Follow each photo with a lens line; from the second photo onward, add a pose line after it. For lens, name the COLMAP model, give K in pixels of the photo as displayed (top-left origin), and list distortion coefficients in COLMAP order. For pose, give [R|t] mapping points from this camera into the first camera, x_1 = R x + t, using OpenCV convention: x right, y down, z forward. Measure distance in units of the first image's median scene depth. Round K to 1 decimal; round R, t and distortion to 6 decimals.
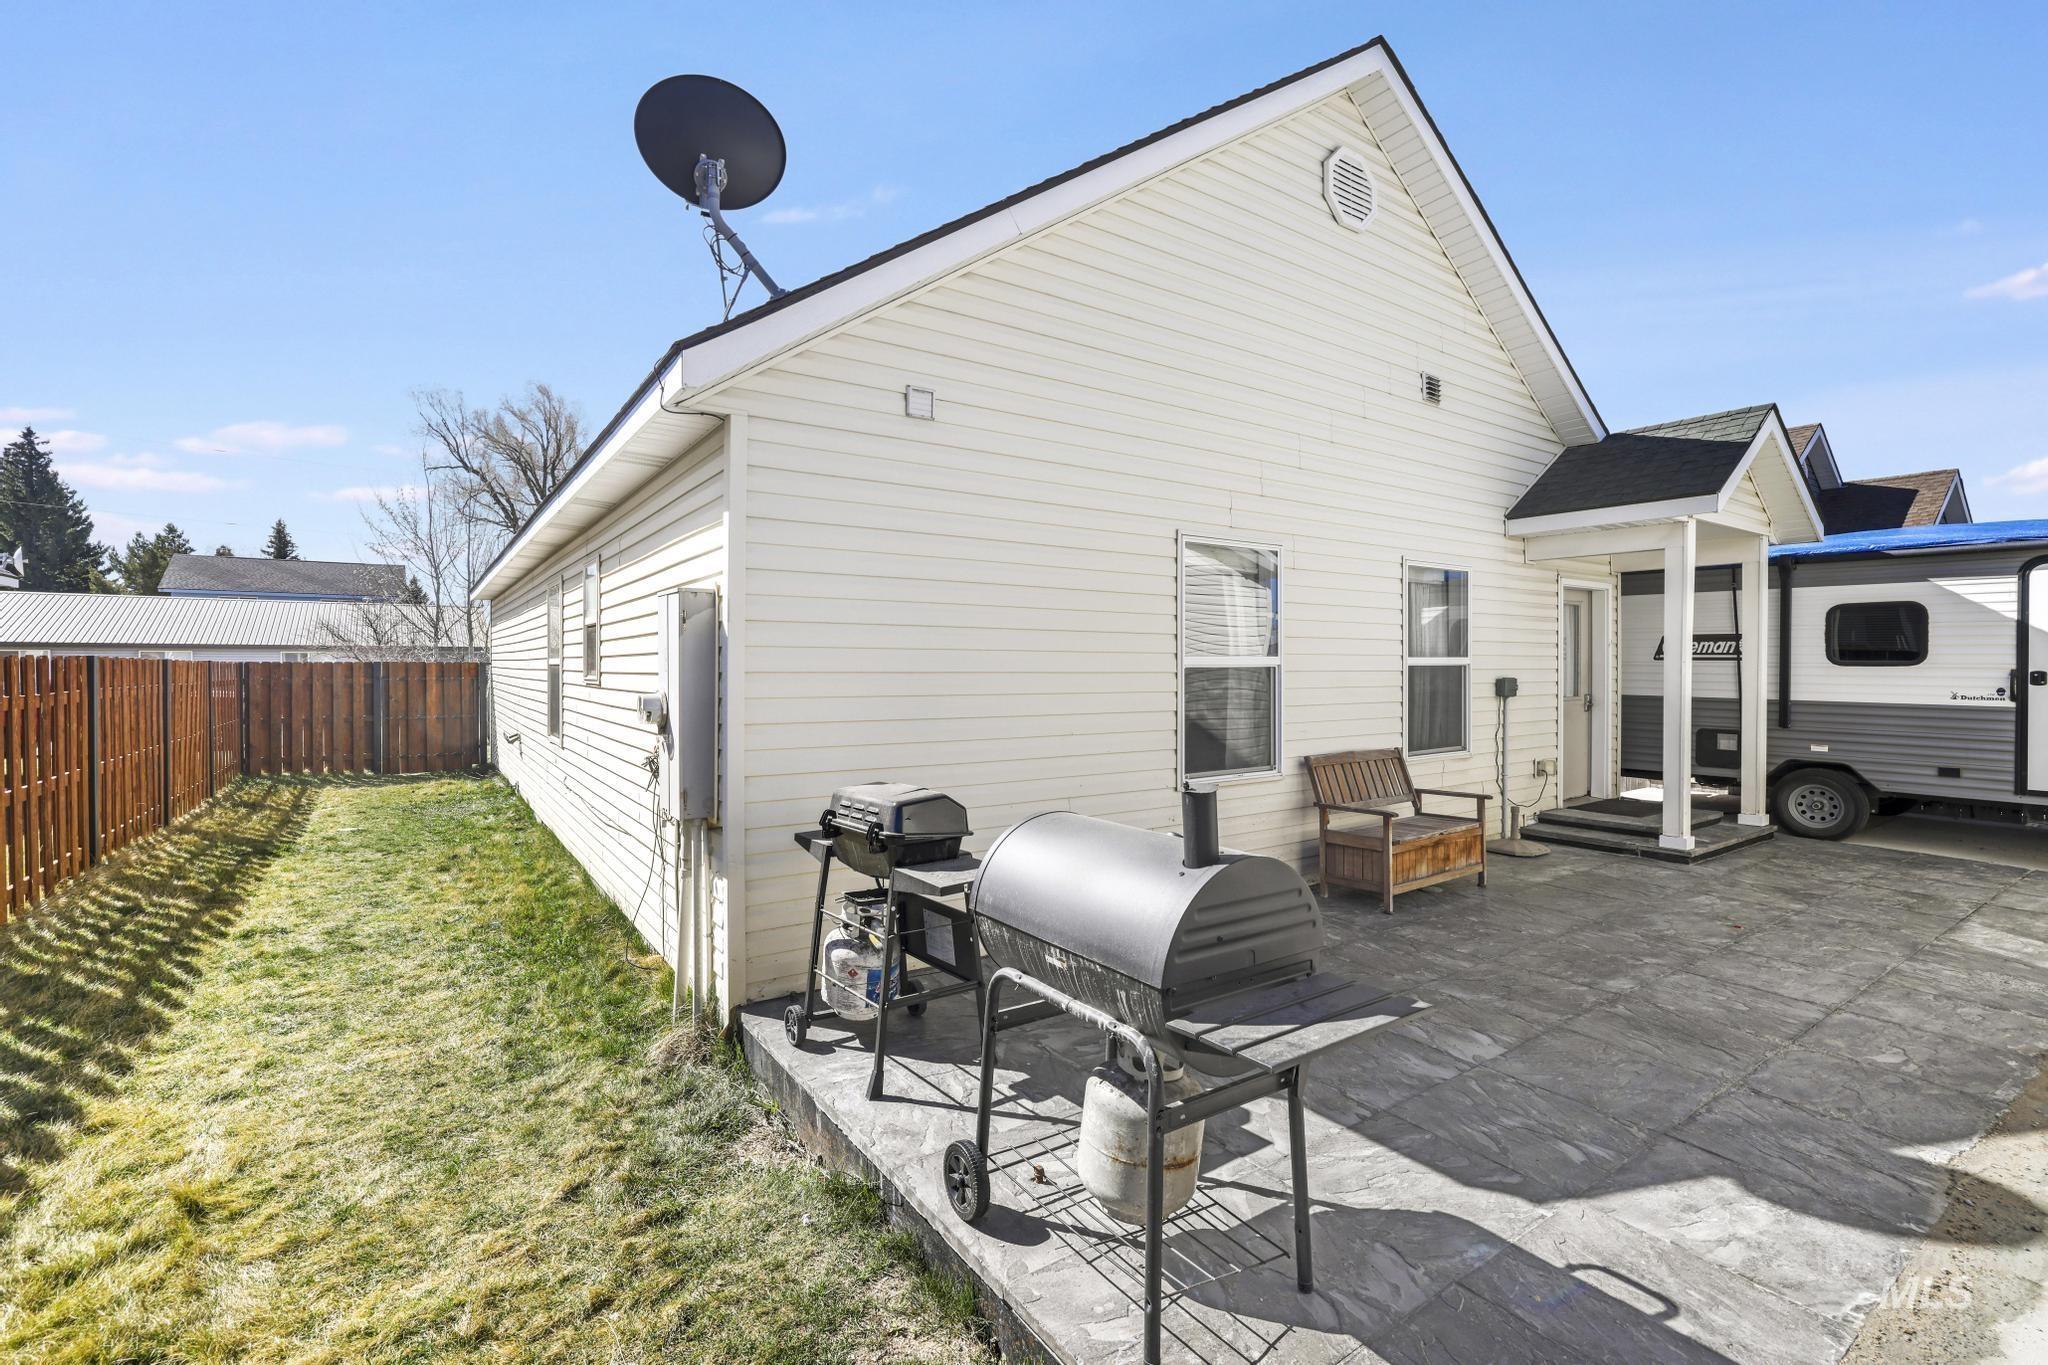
lens RADIAL K [[892.2, 0, 1021.7], [0, 892.2, 677.6], [0, 0, 1]] dist [-0.023697, 0.001687]
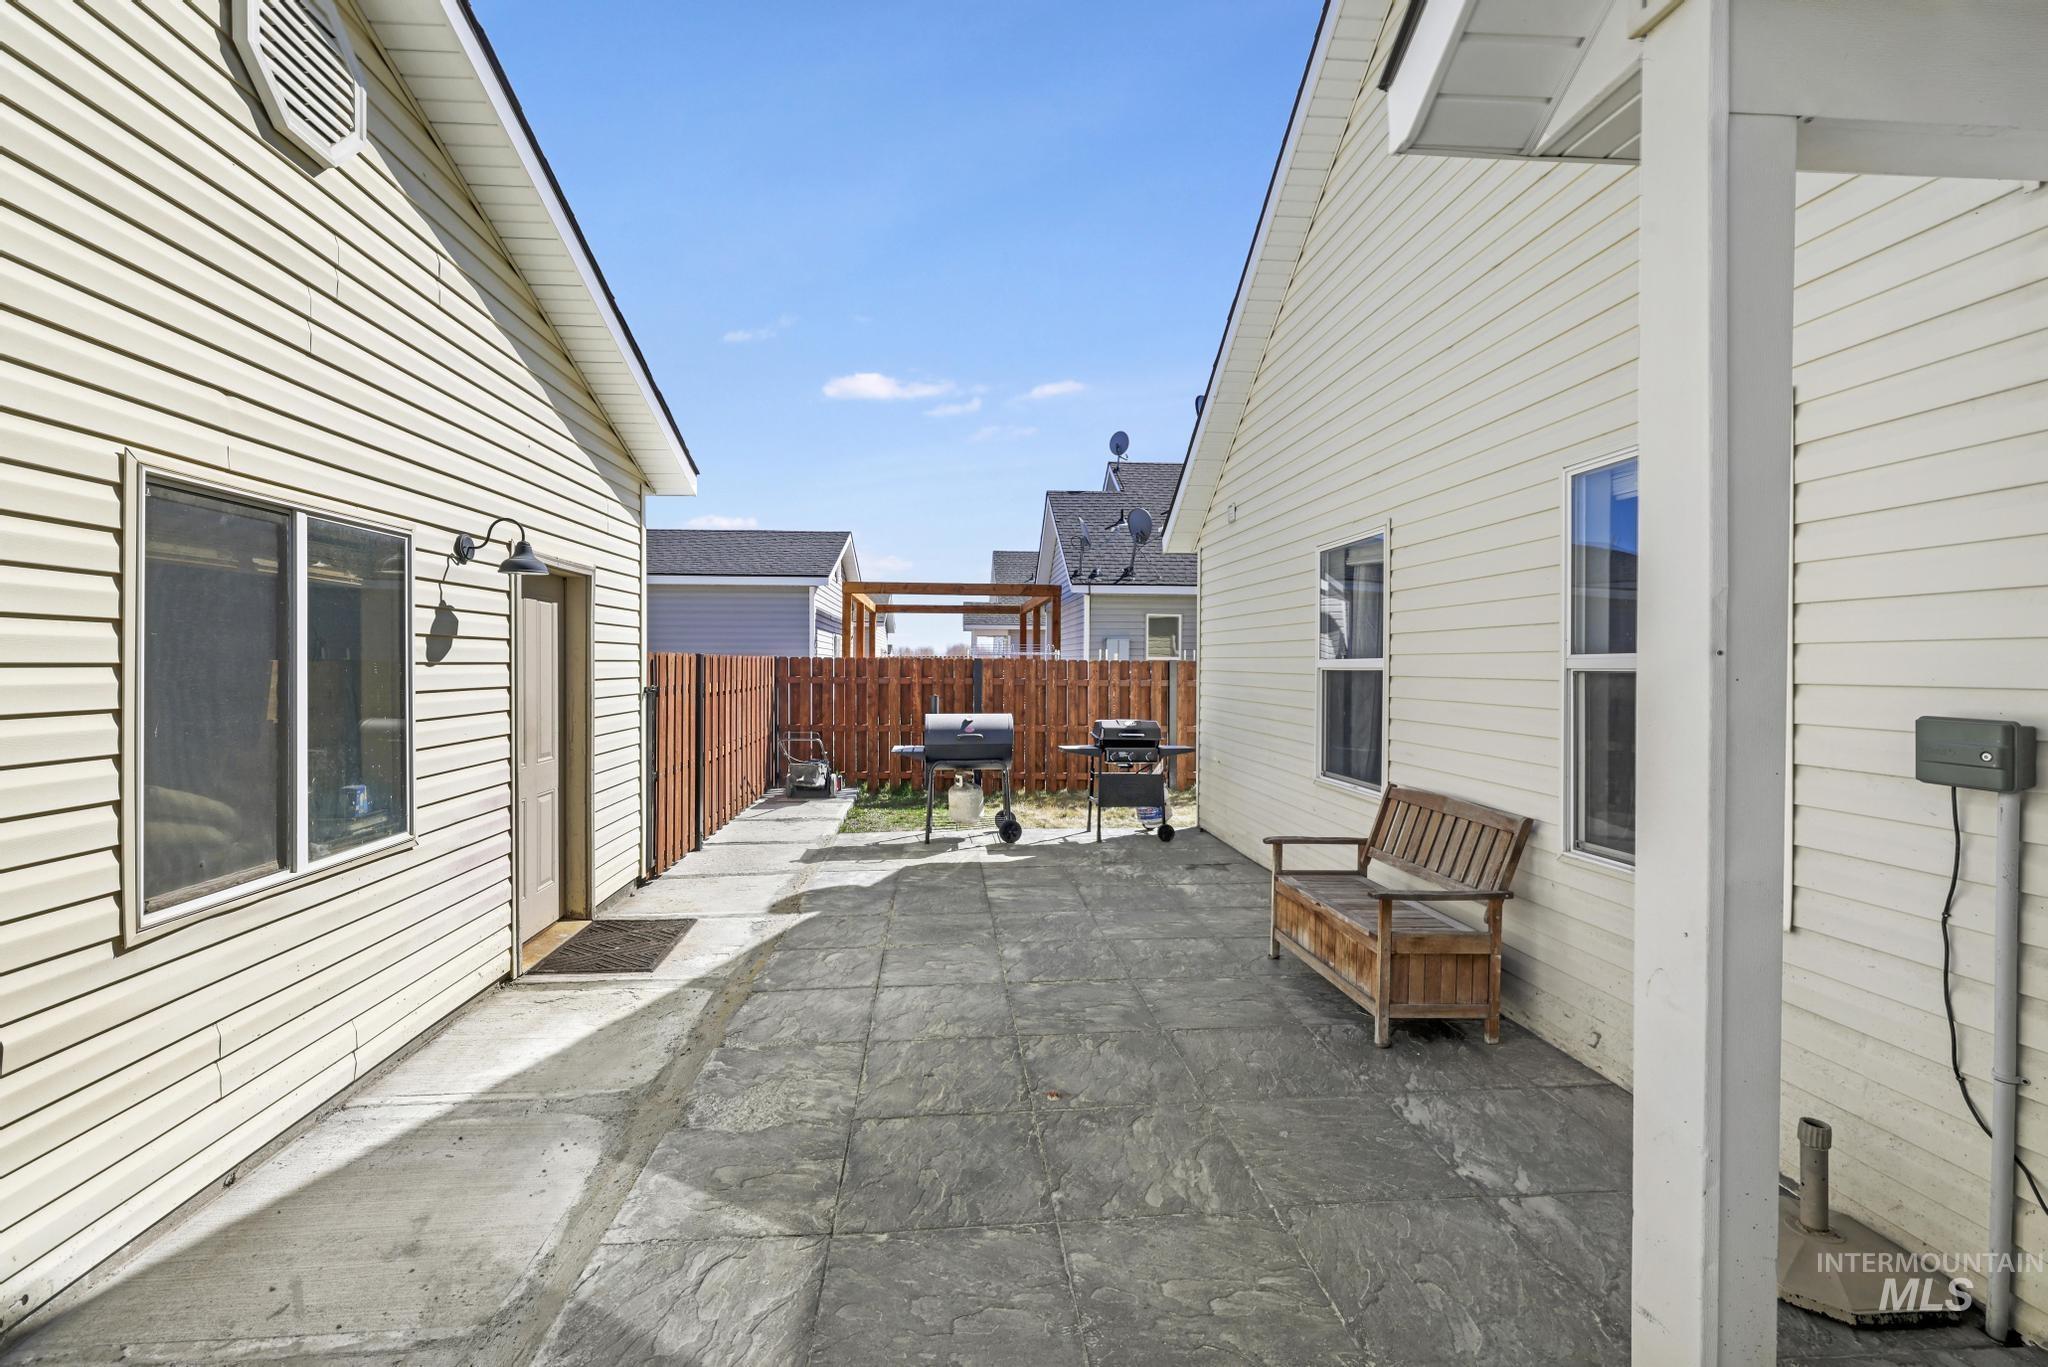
lens RADIAL K [[892.2, 0, 1020.4], [0, 892.2, 672.8], [0, 0, 1]] dist [-0.023697, 0.001687]
pose [[-0.487971, 0.007873, -0.872824, 1.683305], [-0.008694, 0.999866, 0.013880, -0.029969], [0.872817, 0.014361, -0.487837, 1.569950]]
